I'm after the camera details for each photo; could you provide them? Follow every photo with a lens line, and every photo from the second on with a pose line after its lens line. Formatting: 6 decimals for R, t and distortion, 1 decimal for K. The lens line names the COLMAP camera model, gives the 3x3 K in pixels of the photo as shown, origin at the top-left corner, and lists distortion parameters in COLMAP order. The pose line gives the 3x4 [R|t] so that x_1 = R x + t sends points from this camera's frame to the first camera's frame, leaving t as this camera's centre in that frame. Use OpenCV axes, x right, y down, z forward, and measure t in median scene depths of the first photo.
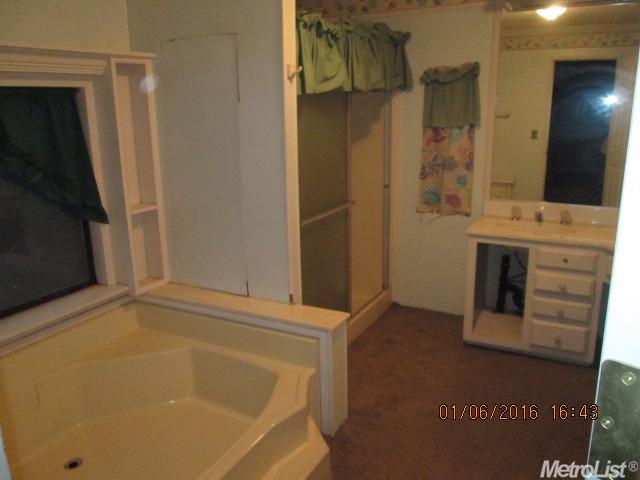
lens RADIAL K [[535.2, 0, 320.0], [0, 535.2, 240.0], [0, 0, 1]] dist [-0.039962, 0.006499]
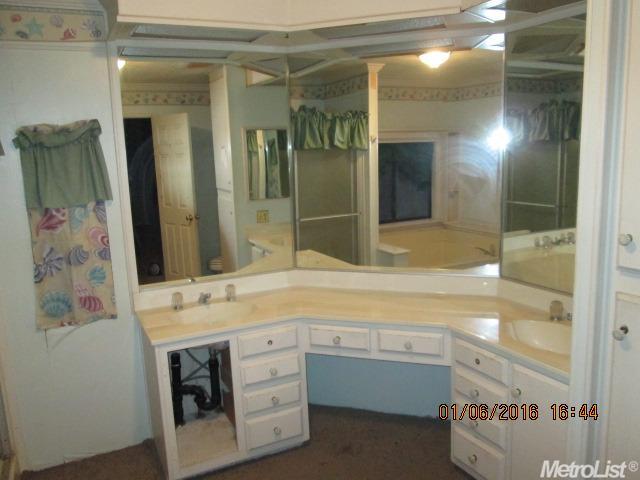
lens RADIAL K [[535.2, 0, 320.0], [0, 535.2, 240.0], [0, 0, 1]] dist [-0.039962, 0.006499]
pose [[0.583886, -0.151468, 0.797581, -0.138322], [0.232766, 0.972428, 0.014272, -0.097065], [-0.777751, 0.177317, 0.603043, 0.303539]]
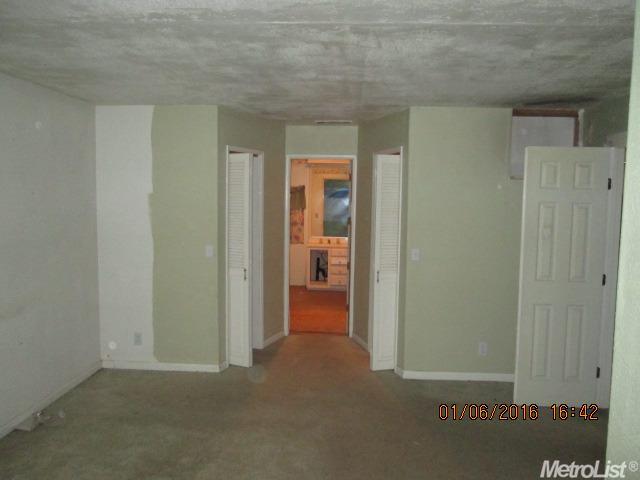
lens RADIAL K [[535.2, 0, 320.0], [0, 535.2, 240.0], [0, 0, 1]] dist [-0.039962, 0.006499]
pose [[0.909249, -0.003802, 0.416234, -0.716242], [0.073264, 0.985809, -0.151039, 0.332560], [-0.409753, 0.167827, 0.896625, -1.334739]]
